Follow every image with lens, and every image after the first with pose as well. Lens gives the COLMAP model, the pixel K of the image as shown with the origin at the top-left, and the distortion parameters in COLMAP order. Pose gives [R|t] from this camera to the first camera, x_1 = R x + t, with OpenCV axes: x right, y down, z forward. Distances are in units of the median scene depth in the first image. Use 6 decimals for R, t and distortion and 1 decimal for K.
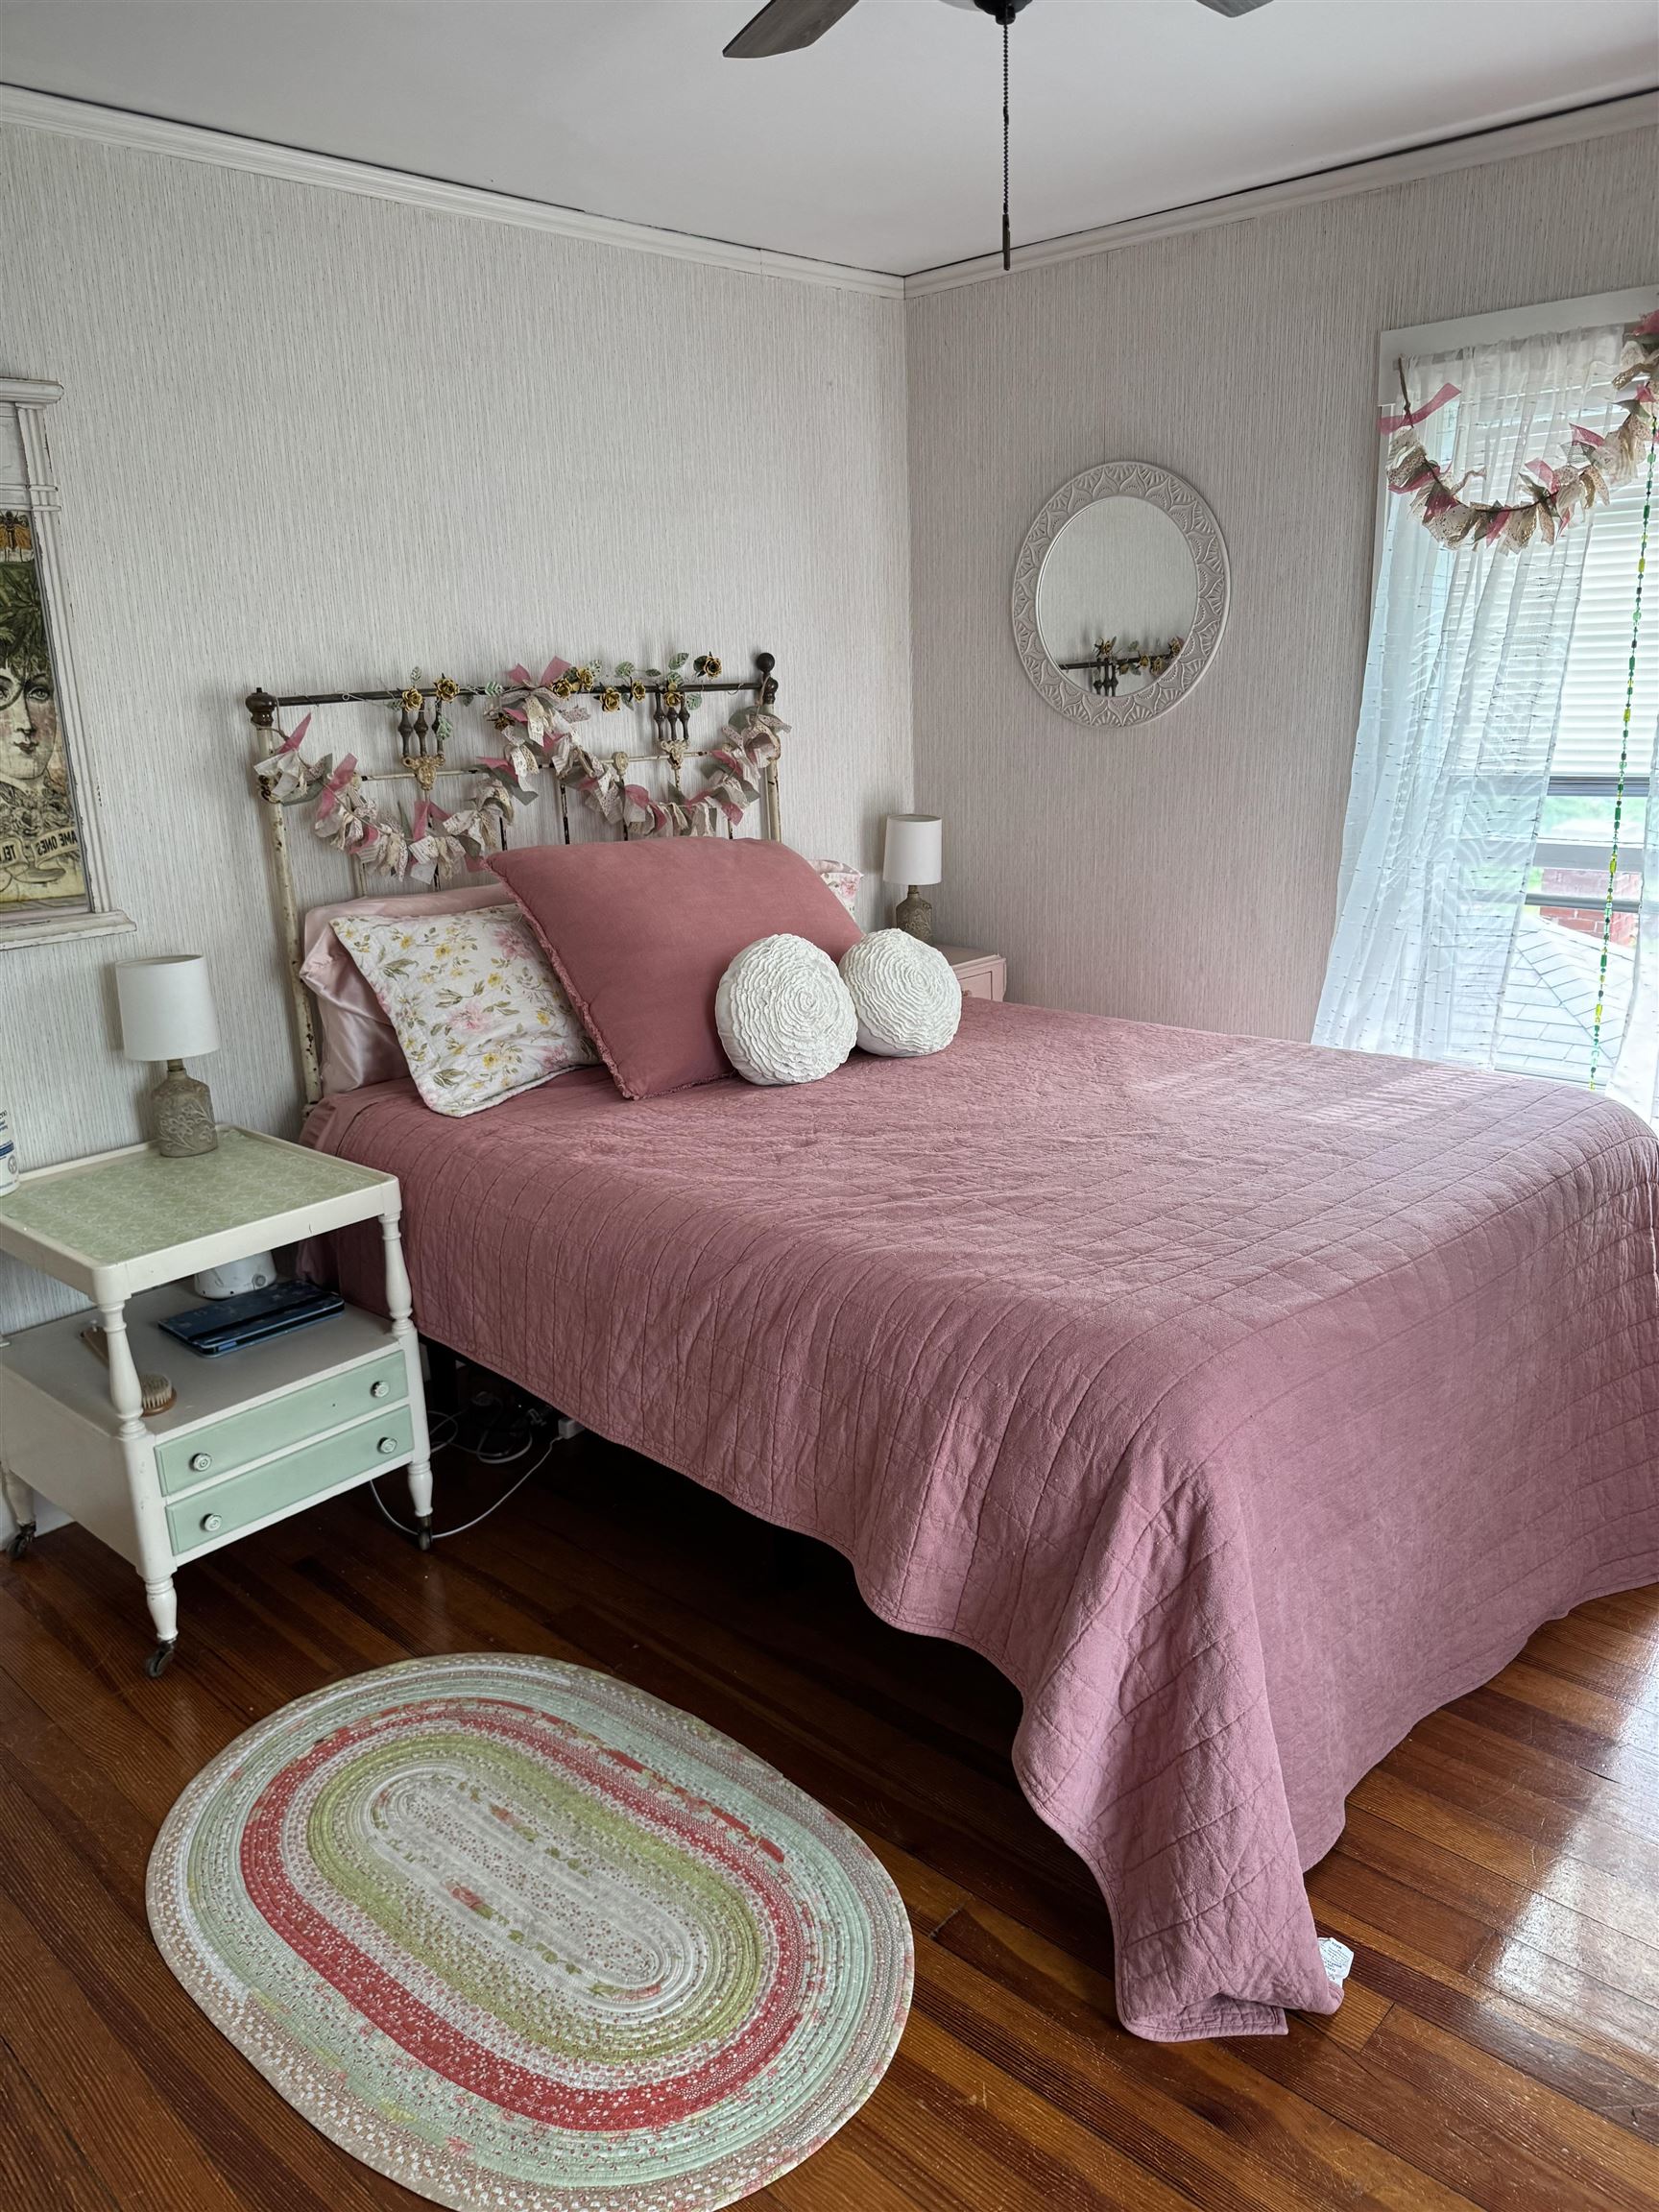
lens RADIAL K [[1590.3, 0, 828.9], [0, 1590.3, 1108.0], [0, 0, 1]] dist [0.069627, -0.086224]
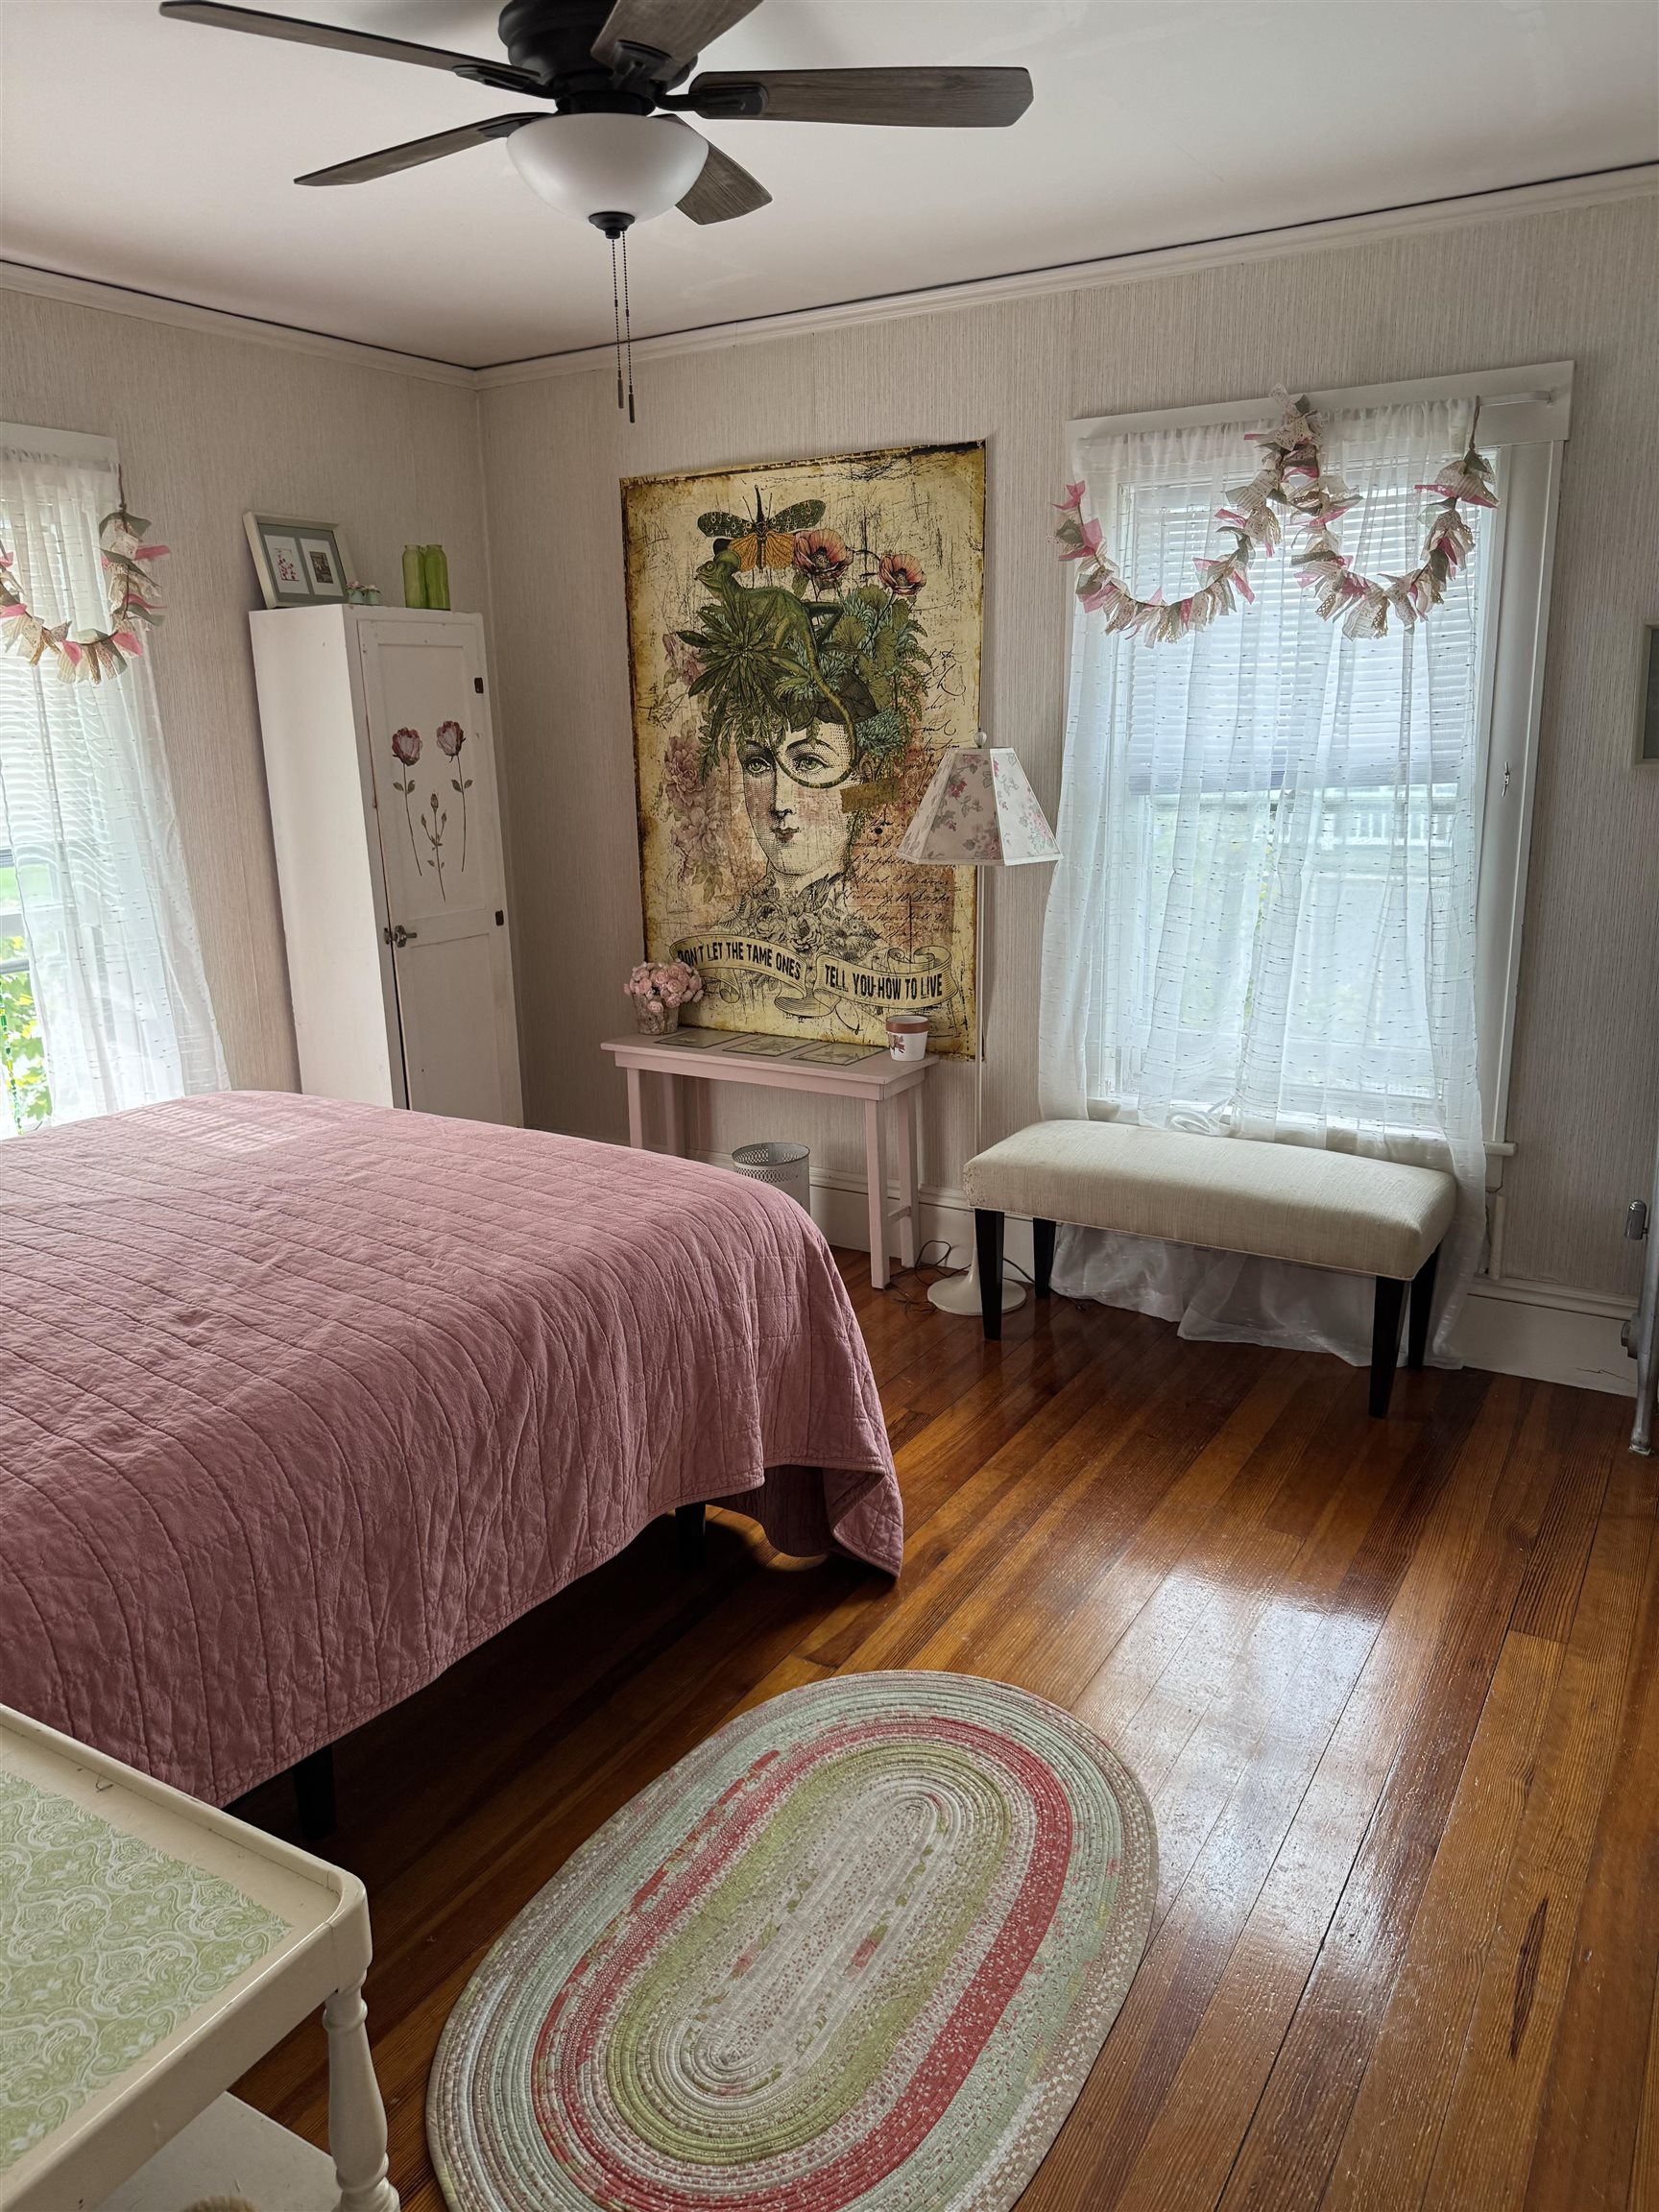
lens RADIAL K [[1590.3, 0, 835.9], [0, 1590.3, 1116.5], [0, 0, 1]] dist [0.069627, -0.086224]
pose [[-0.218620, -0.206026, 0.953813, -1.030493], [0.283001, 0.922061, 0.264033, -0.237418], [-0.933871, 0.327653, -0.143276, 0.972575]]
